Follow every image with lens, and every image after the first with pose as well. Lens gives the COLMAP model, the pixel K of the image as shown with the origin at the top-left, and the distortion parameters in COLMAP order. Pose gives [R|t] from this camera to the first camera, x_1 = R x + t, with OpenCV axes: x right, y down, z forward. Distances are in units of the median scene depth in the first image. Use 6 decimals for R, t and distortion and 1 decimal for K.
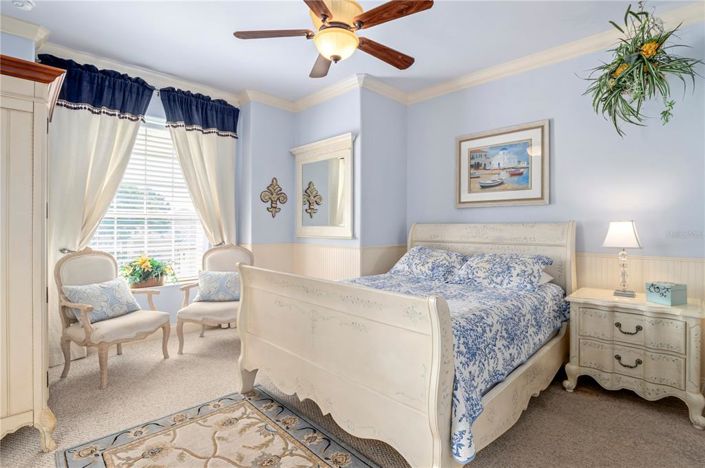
lens RADIAL K [[337.0, 0, 361.4], [0, 337.0, 230.6], [0, 0, 1]] dist [-0.015896, -0.000680]
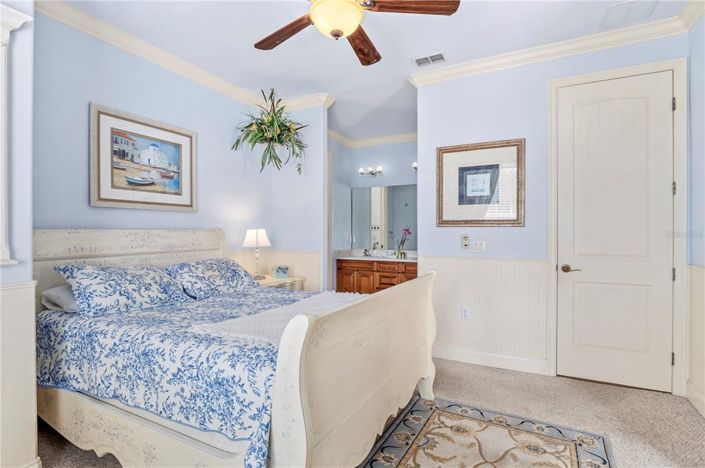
lens RADIAL K [[363.5, 0, 352.5], [0, 363.5, 234.0], [0, 0, 1]] dist [0.000928, -0.000113]
pose [[-0.276350, -0.006610, 0.961034, -0.632765], [0.014573, 0.999833, 0.011067, -0.012631], [-0.960947, 0.017064, -0.276207, 0.766515]]
